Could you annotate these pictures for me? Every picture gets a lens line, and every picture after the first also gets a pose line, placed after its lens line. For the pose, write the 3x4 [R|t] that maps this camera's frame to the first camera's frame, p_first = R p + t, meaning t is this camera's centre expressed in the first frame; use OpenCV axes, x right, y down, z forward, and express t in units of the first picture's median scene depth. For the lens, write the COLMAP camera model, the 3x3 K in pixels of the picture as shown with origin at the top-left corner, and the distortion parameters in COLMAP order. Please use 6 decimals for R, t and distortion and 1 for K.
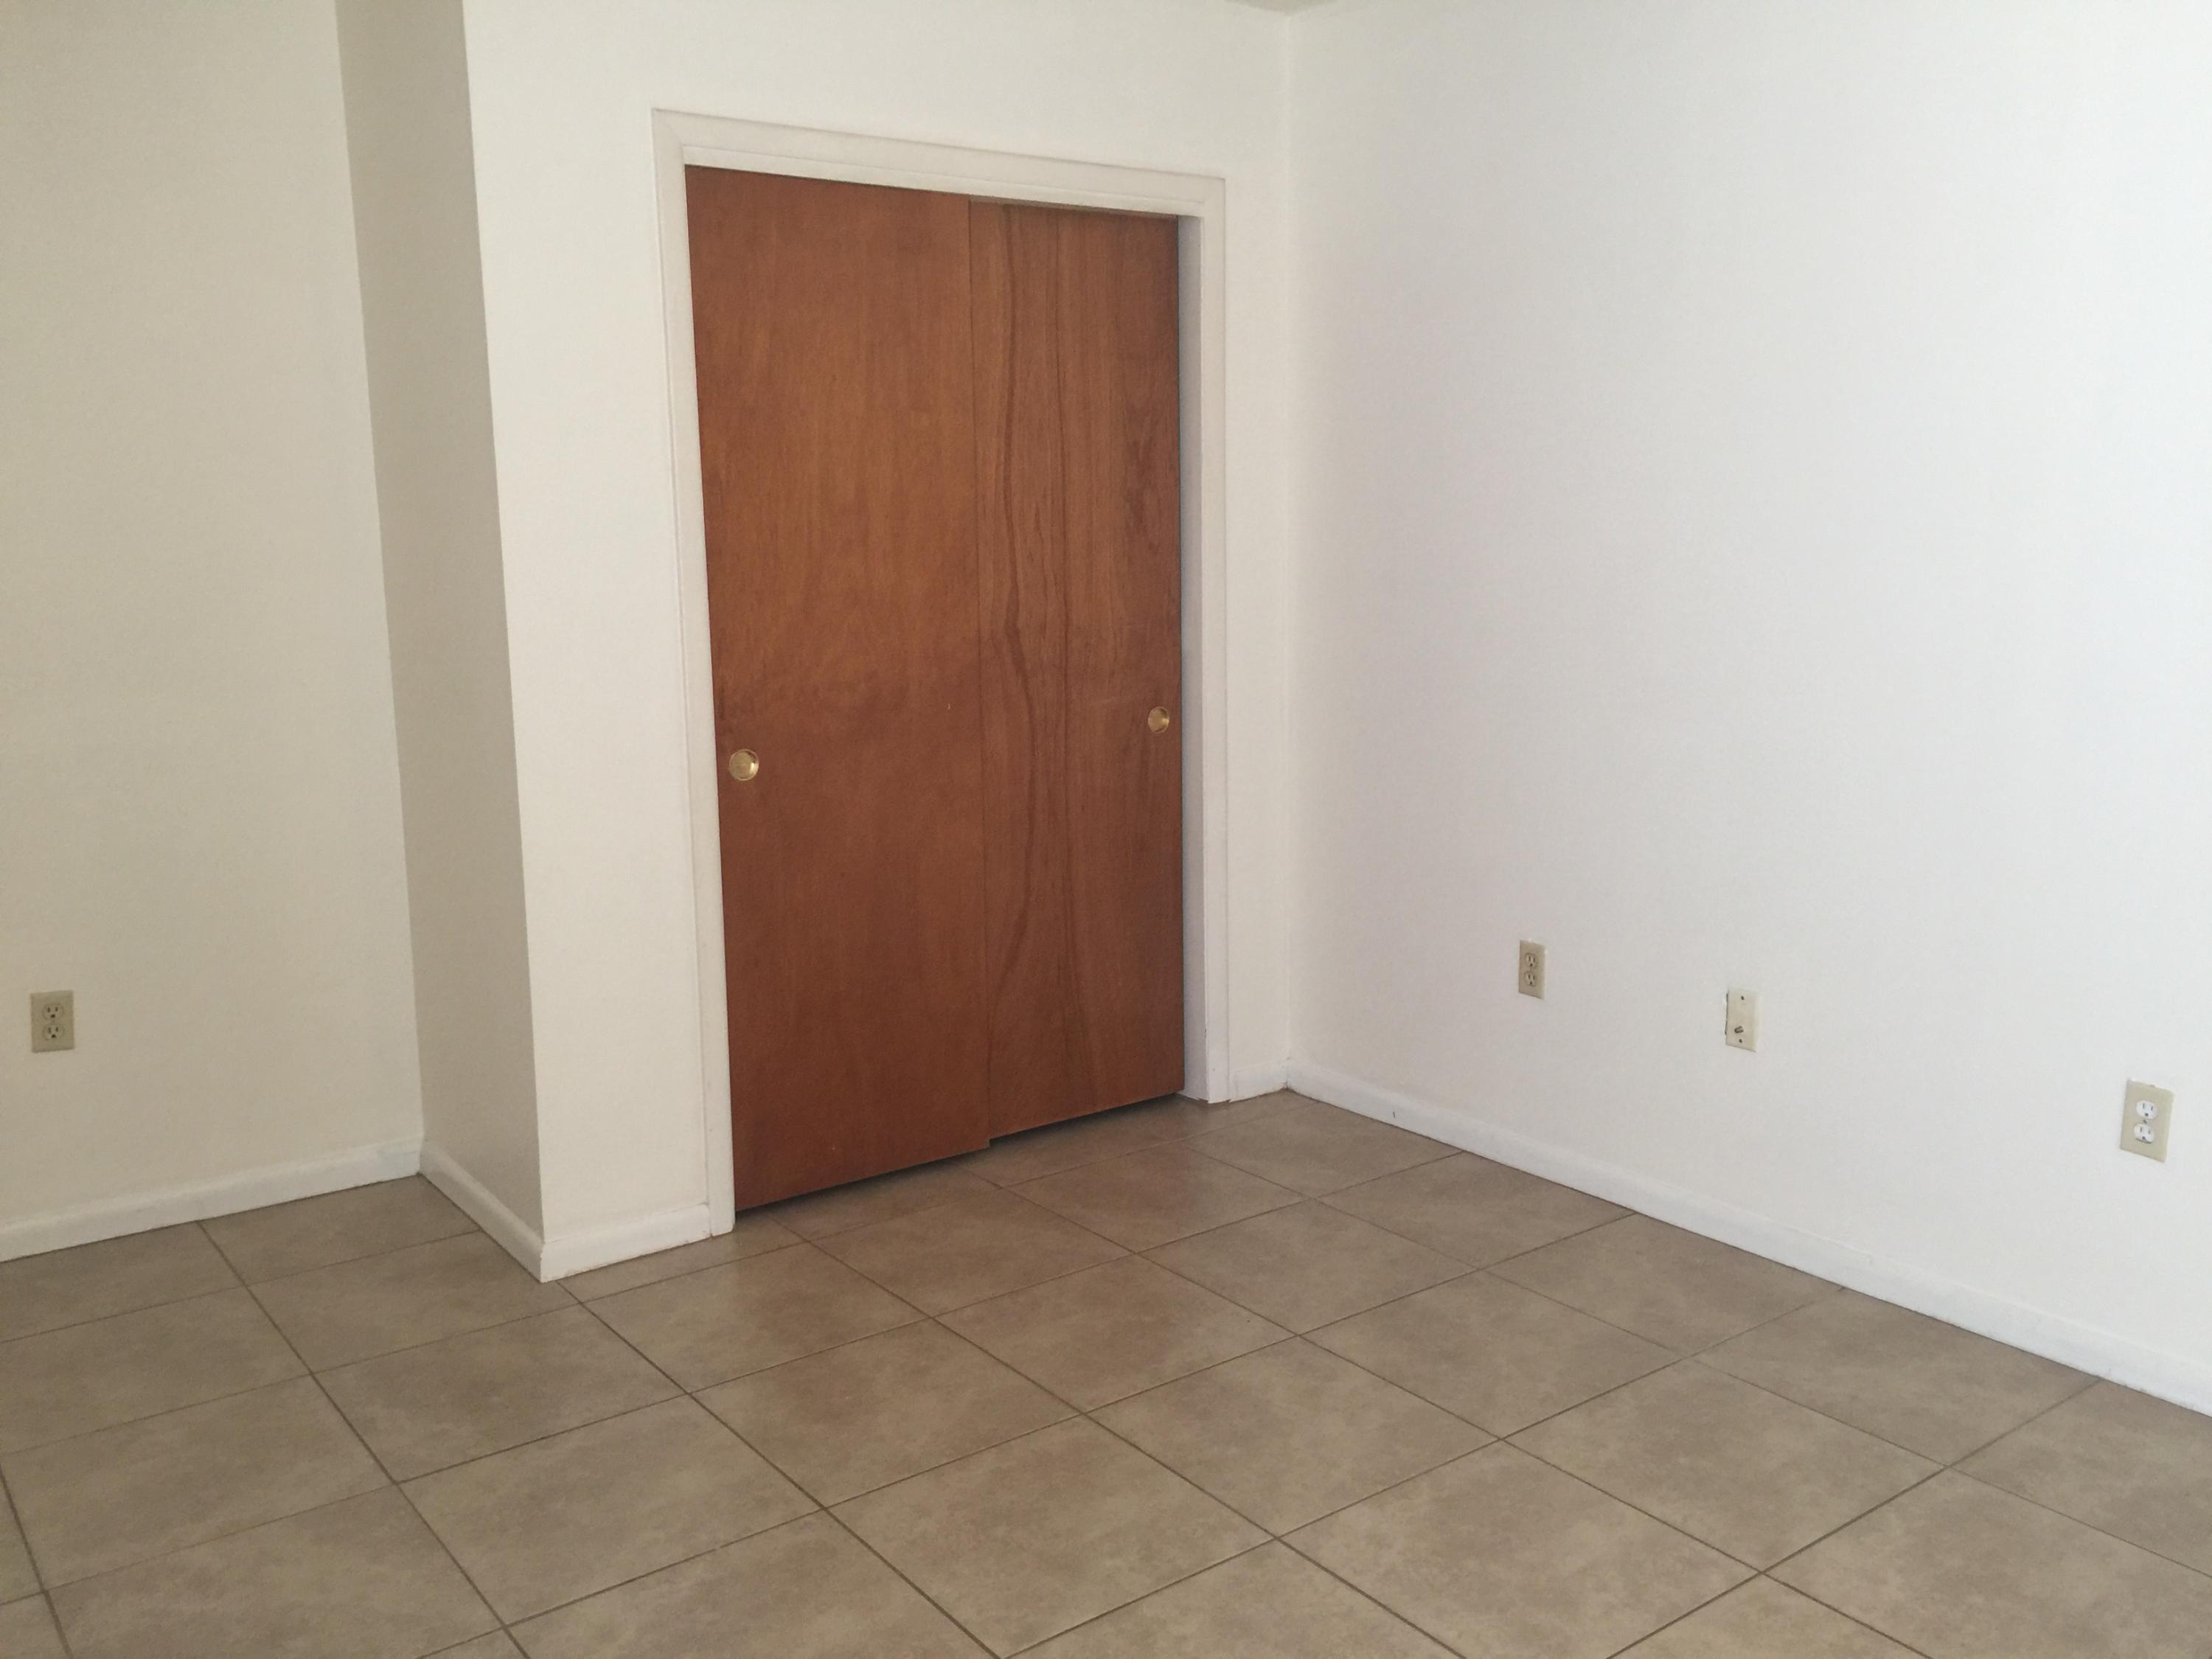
lens RADIAL K [[1905.9, 0, 1118.7], [0, 1905.9, 838.9], [0, 0, 1]] dist [0.031865, -0.049542]
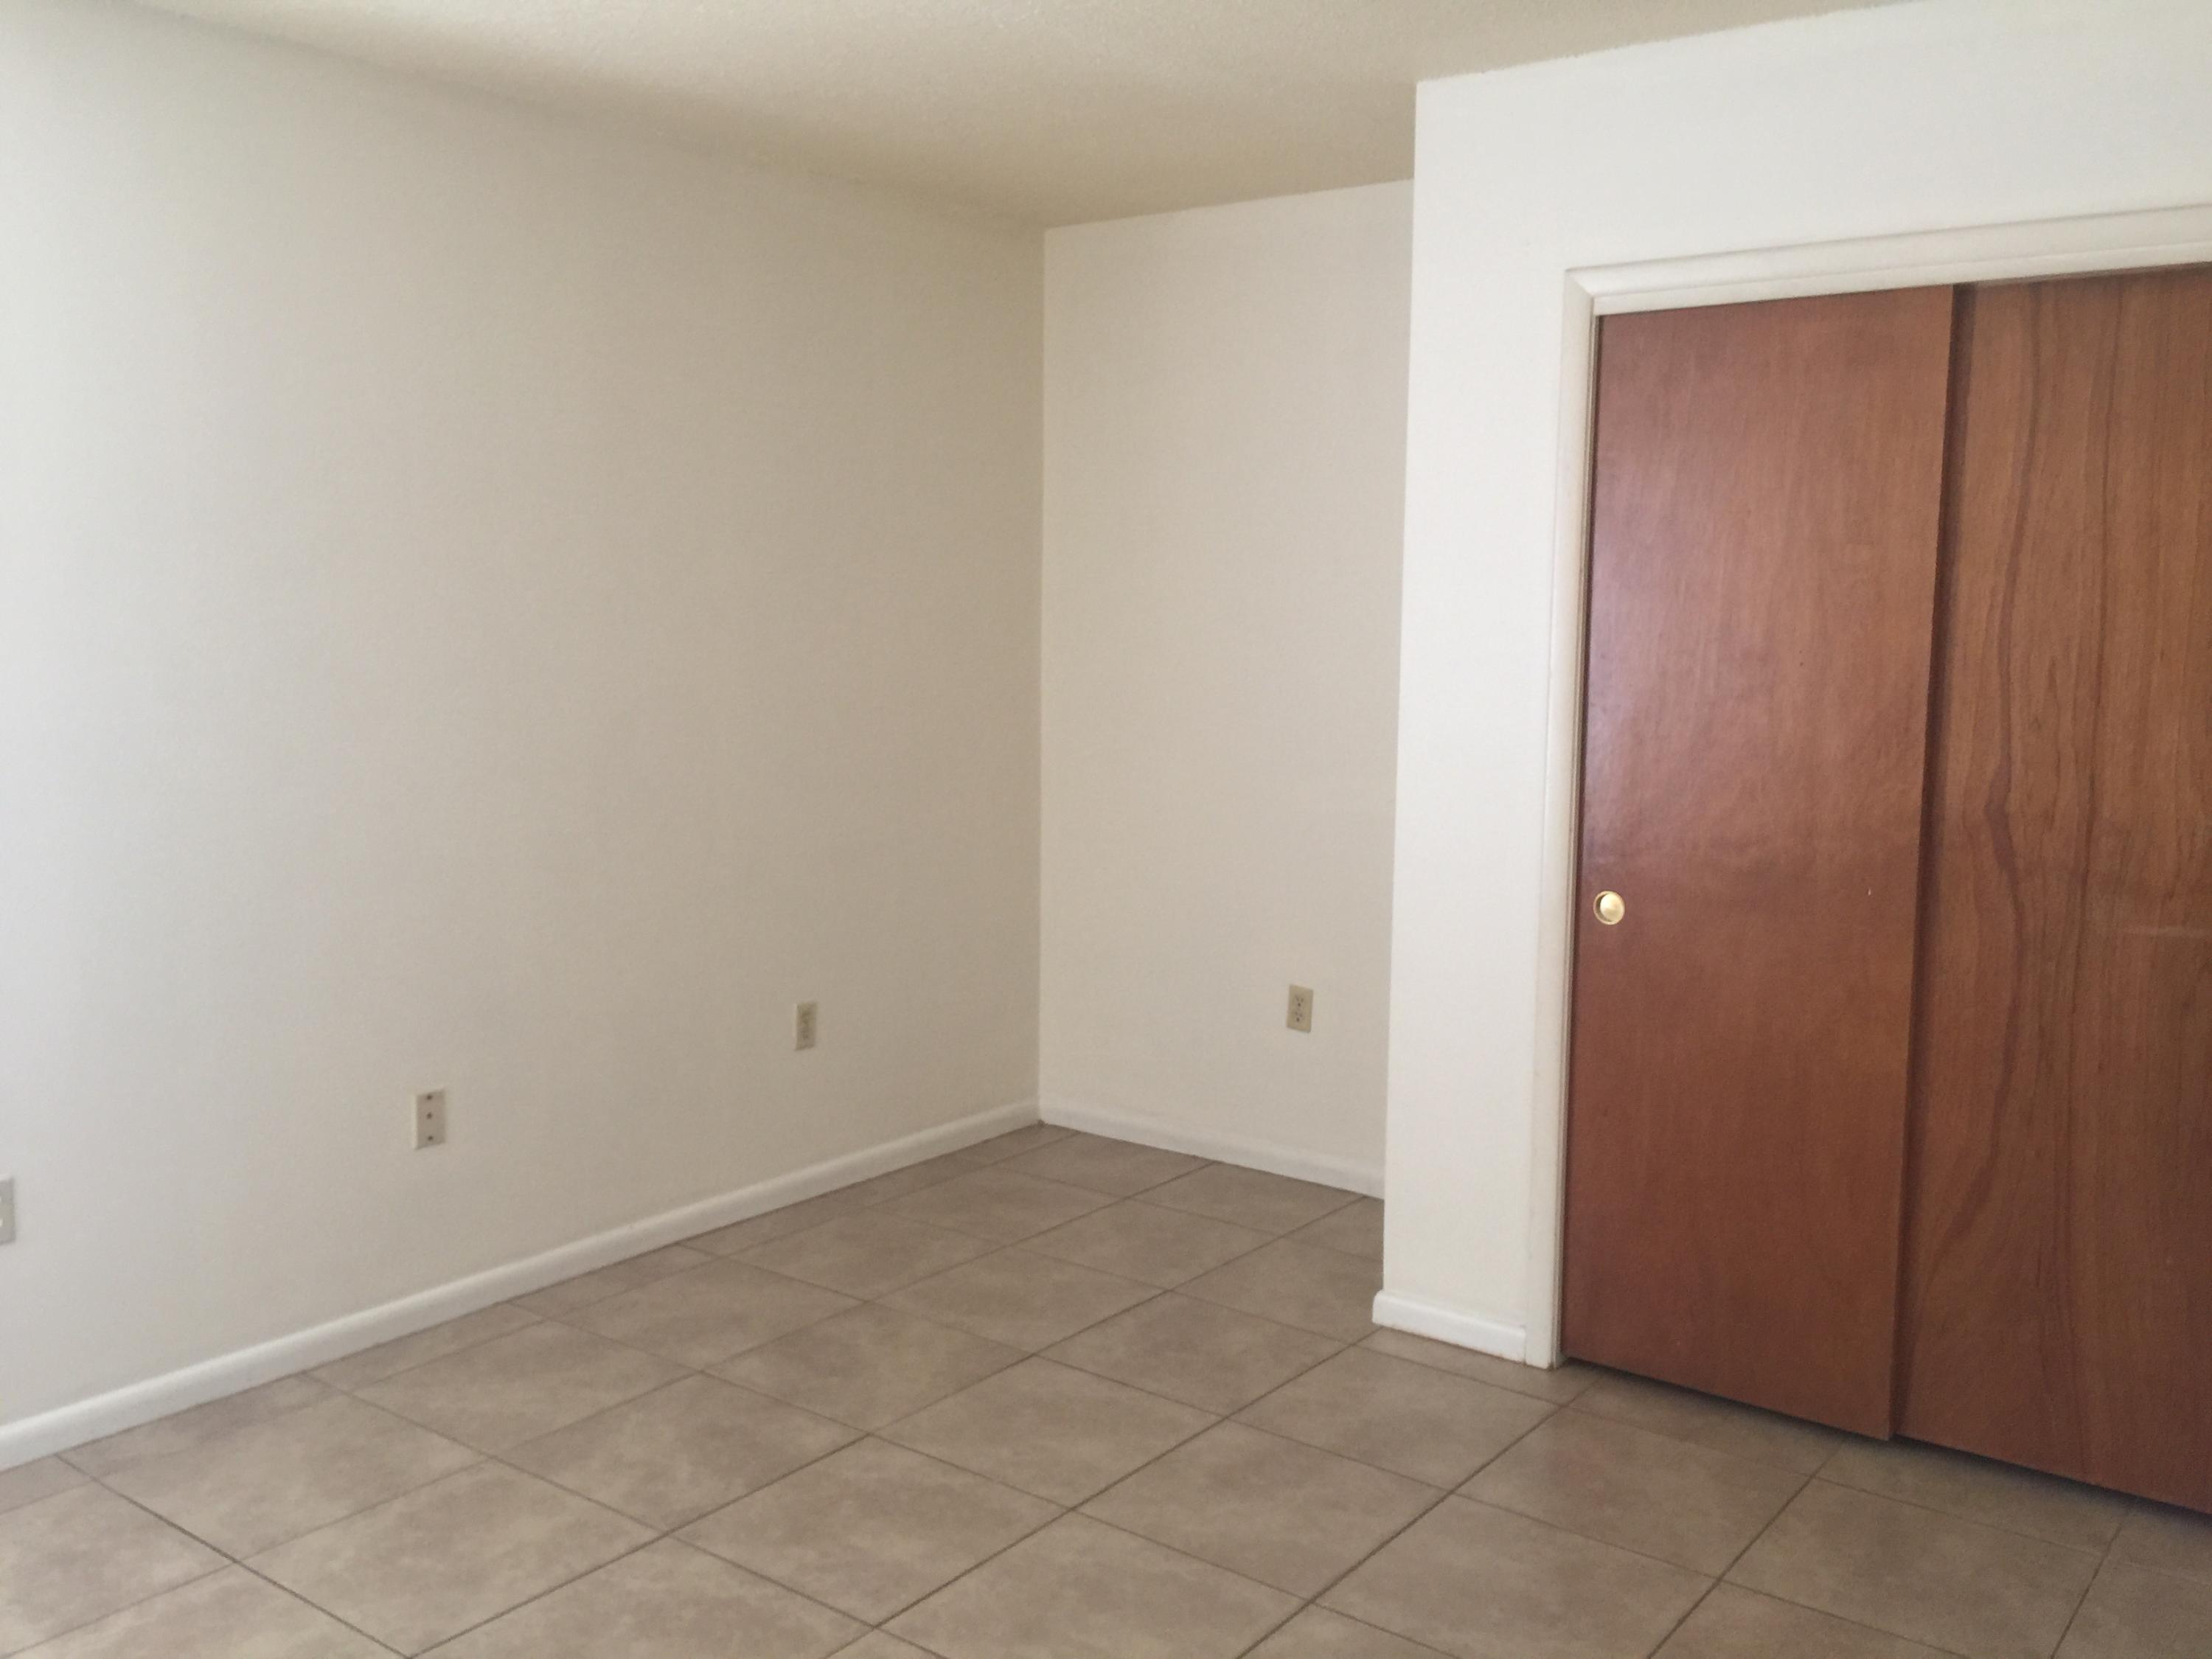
lens RADIAL K [[1905.9, 0, 1110.8], [0, 1905.9, 841.6], [0, 0, 1]] dist [0.031865, -0.049542]
pose [[0.255960, 0.131295, -0.957730, 0.622566], [-0.184919, 0.979088, 0.084802, -0.099745], [0.948836, 0.155397, 0.274886, 0.446430]]
